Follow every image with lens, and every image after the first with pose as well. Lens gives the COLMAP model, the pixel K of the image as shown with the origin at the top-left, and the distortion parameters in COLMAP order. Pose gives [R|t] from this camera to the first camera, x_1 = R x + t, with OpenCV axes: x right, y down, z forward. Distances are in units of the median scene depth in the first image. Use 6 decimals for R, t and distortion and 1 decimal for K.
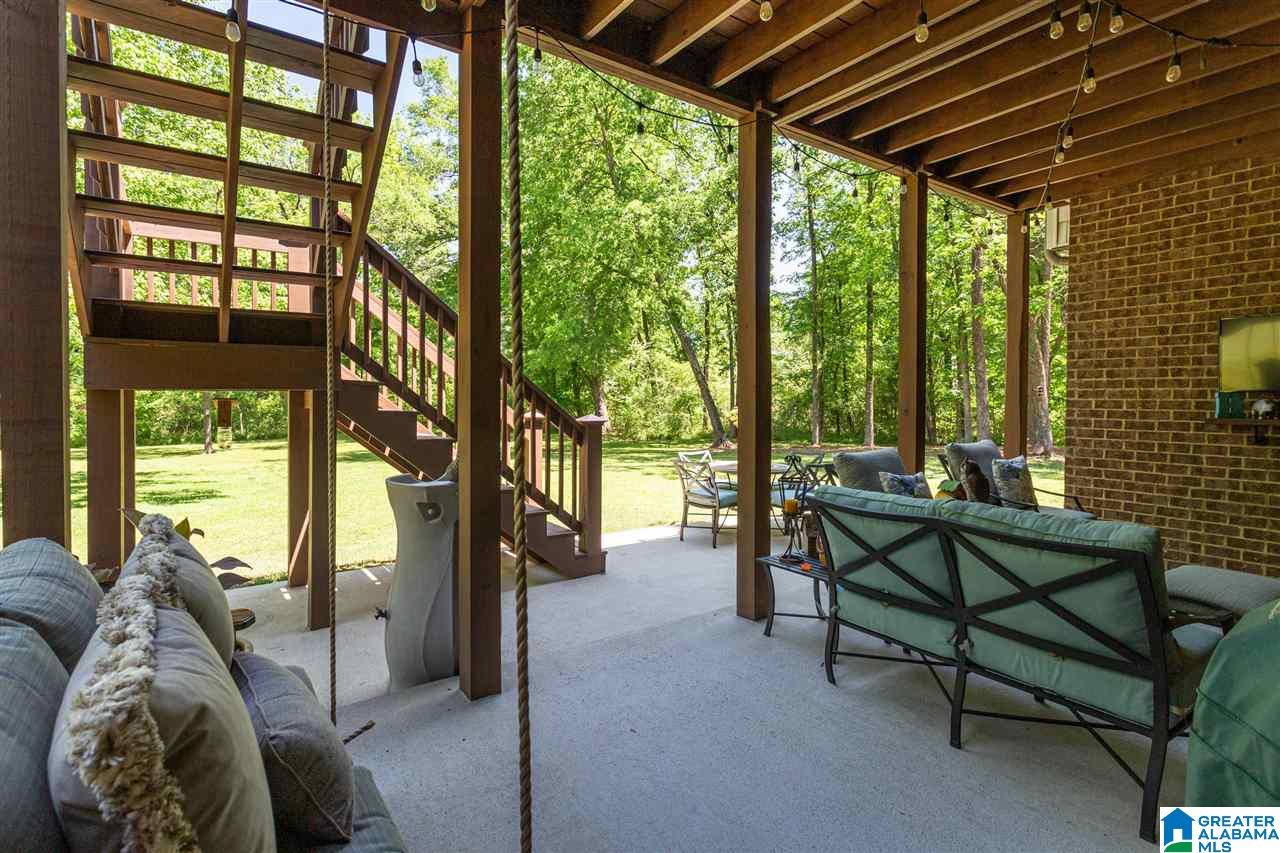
lens RADIAL K [[628.4, 0, 668.3], [0, 628.4, 411.5], [0, 0, 1]] dist [0.005777, 0.001115]
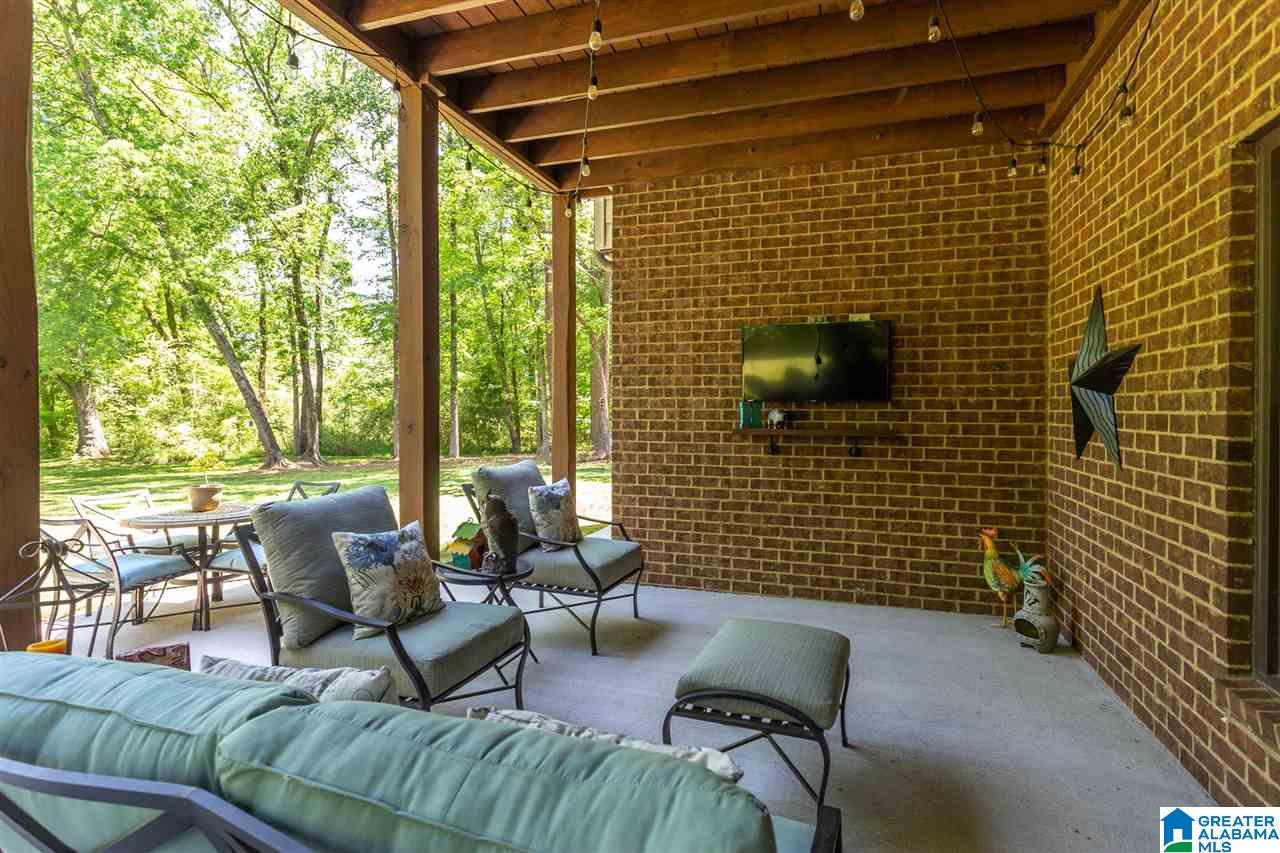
lens RADIAL K [[628.4, 0, 668.3], [0, 628.4, 411.5], [0, 0, 1]] dist [0.005777, 0.001115]
pose [[0.805326, -0.004176, 0.592817, 0.184620], [0.014342, 0.999820, -0.012441, -0.004428], [-0.592658, 0.018521, 0.805241, 0.259602]]
